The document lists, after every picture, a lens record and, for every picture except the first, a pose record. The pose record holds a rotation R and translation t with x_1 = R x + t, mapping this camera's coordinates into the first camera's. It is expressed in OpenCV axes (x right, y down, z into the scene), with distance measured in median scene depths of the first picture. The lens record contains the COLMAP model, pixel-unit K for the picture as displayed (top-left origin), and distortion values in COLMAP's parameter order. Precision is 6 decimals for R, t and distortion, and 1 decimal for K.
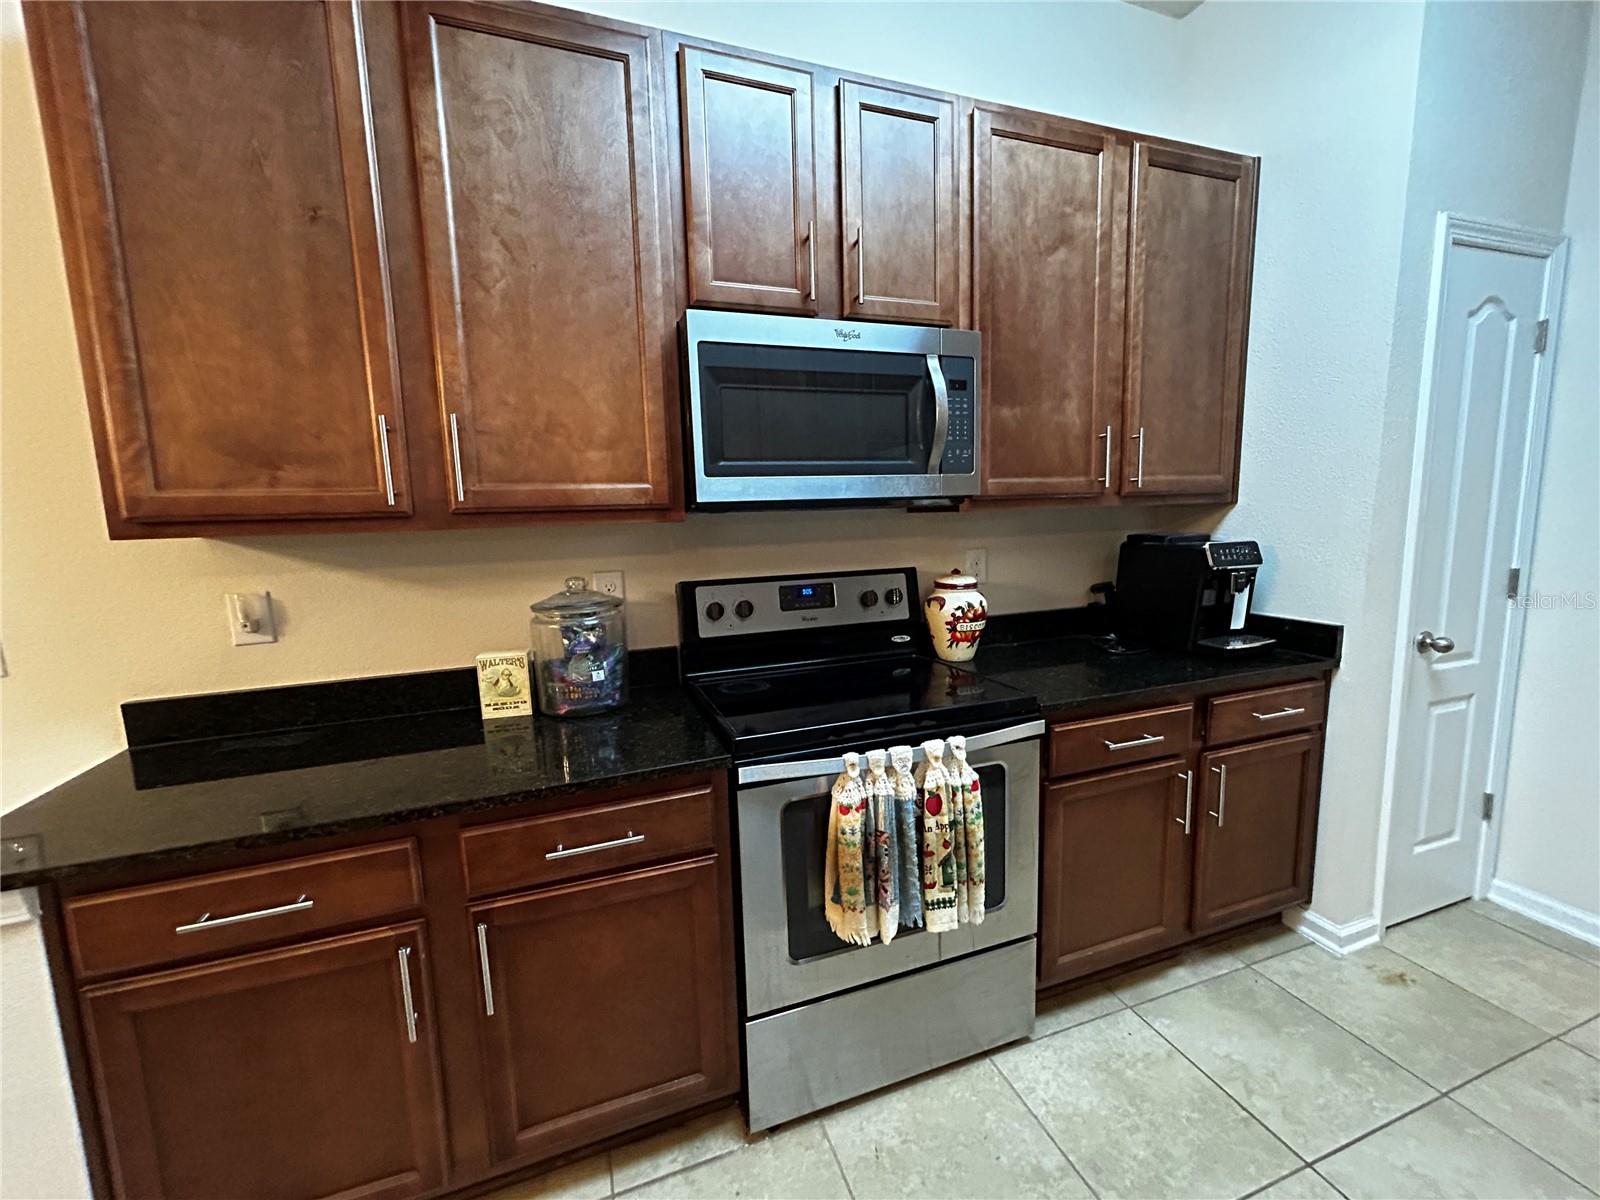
lens RADIAL K [[641.4, 0, 800.0], [0, 641.4, 600.0], [0, 0, 1]] dist [-0.000050, 0.000056]
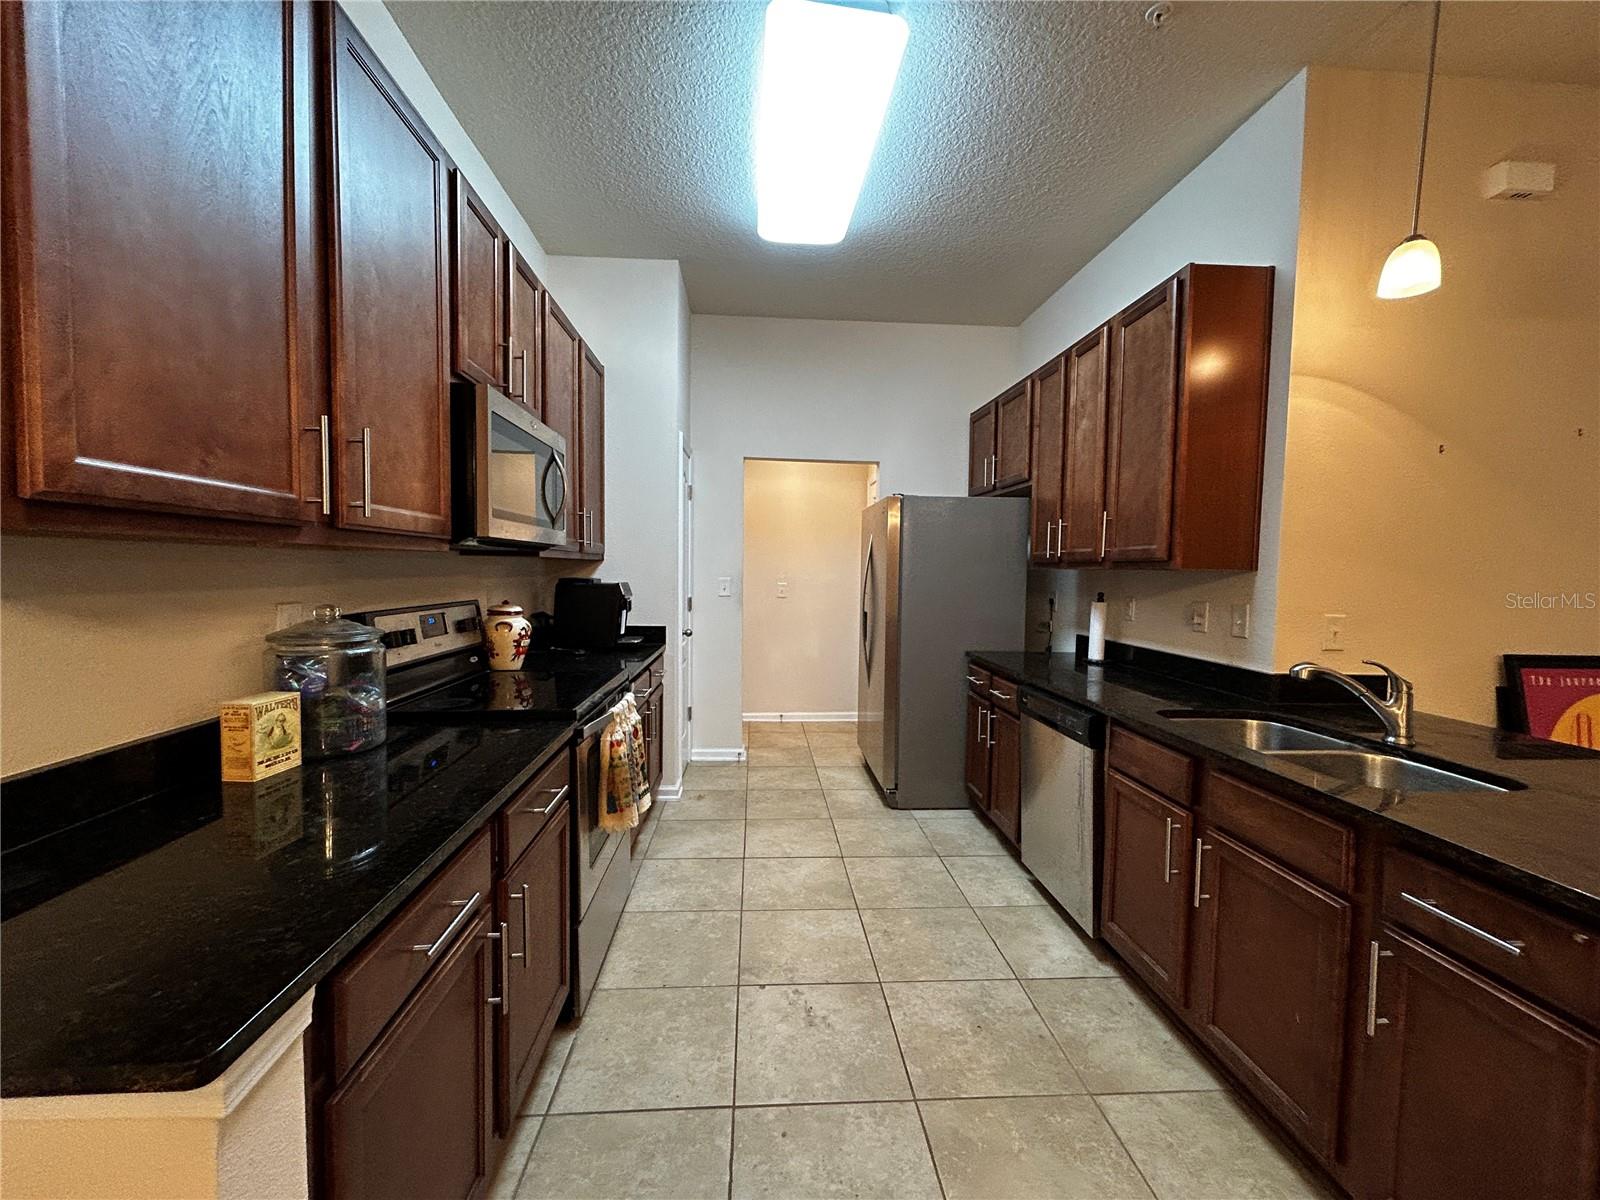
lens RADIAL K [[641.4, 0, 800.0], [0, 641.4, 600.0], [0, 0, 1]] dist [-0.000050, 0.000056]
pose [[0.263095, -0.011671, 0.964699, -1.078383], [0.107052, 0.994105, -0.017169, 0.046713], [-0.958812, 0.107791, 0.262794, 0.115462]]
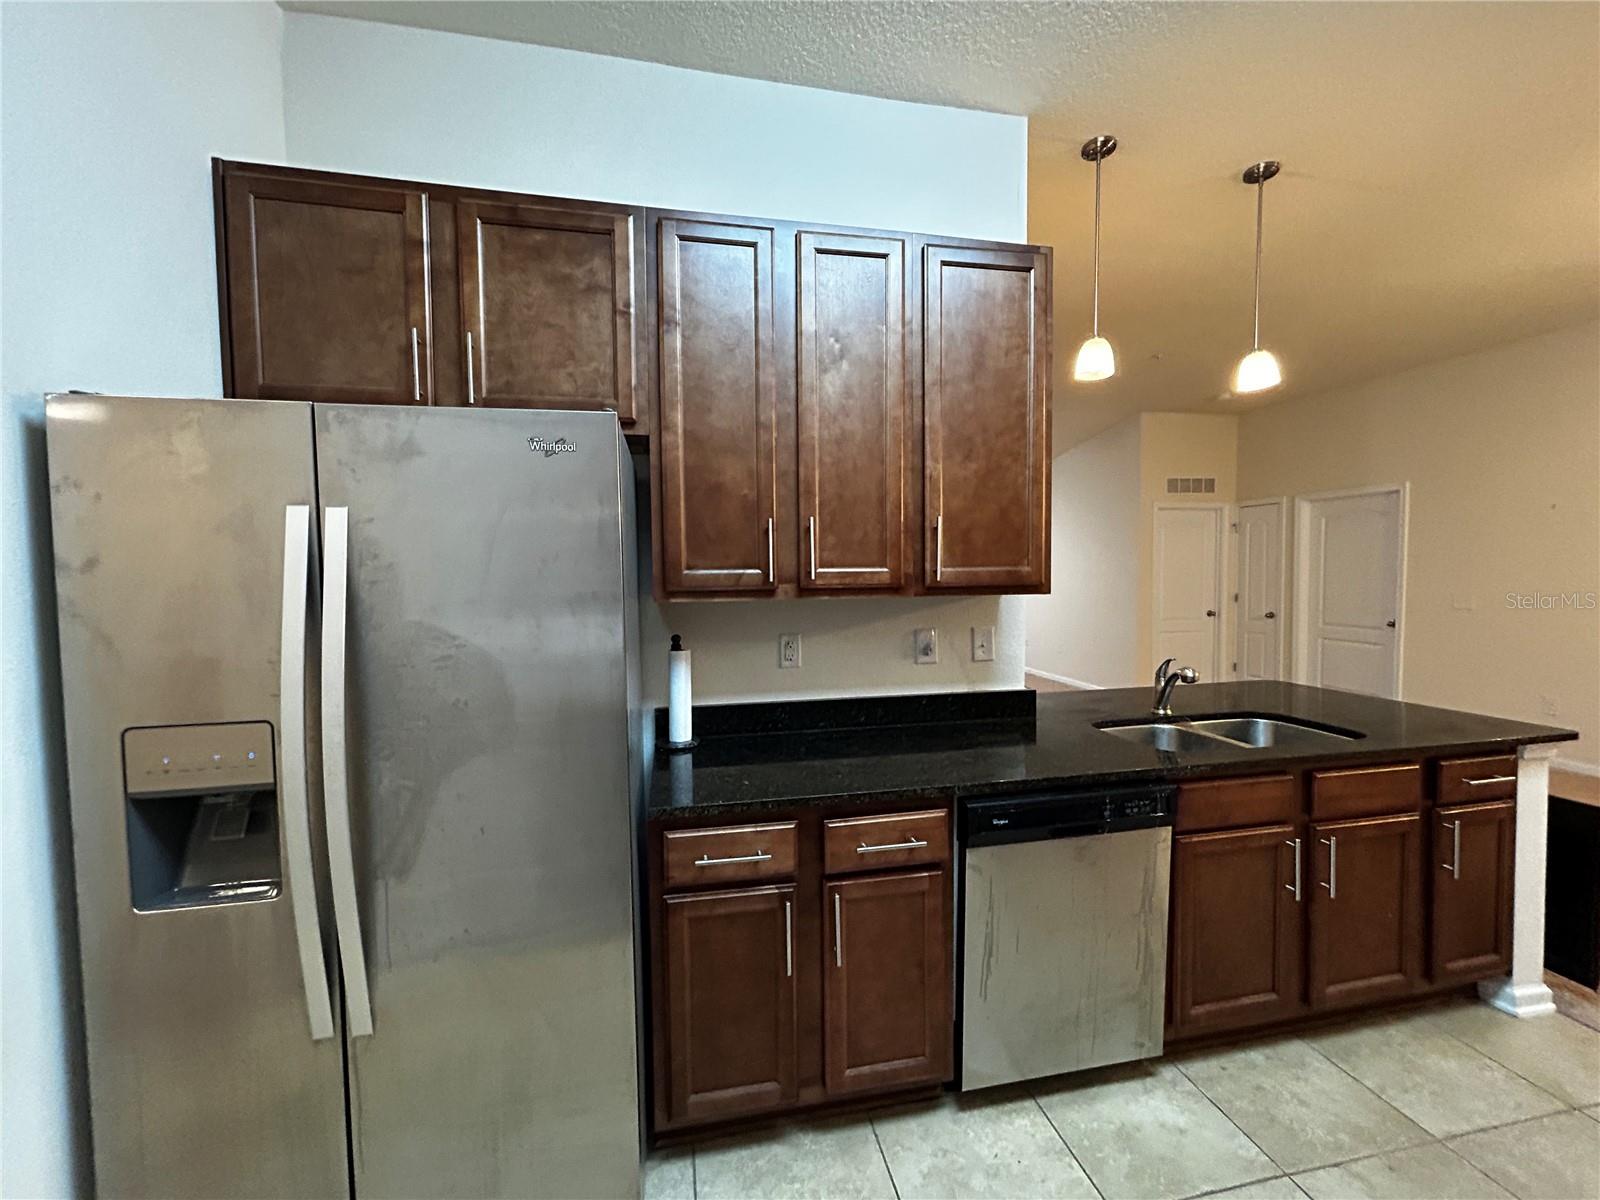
lens RADIAL K [[642.1, 0, 800.0], [0, 642.1, 600.0], [0, 0, 1]] dist [0.012511, 0.000049]
pose [[-0.990868, 0.038551, 0.129209, 0.880902], [0.060778, 0.983084, 0.172775, -0.198584], [-0.120363, 0.179051, -0.976449, 0.999344]]
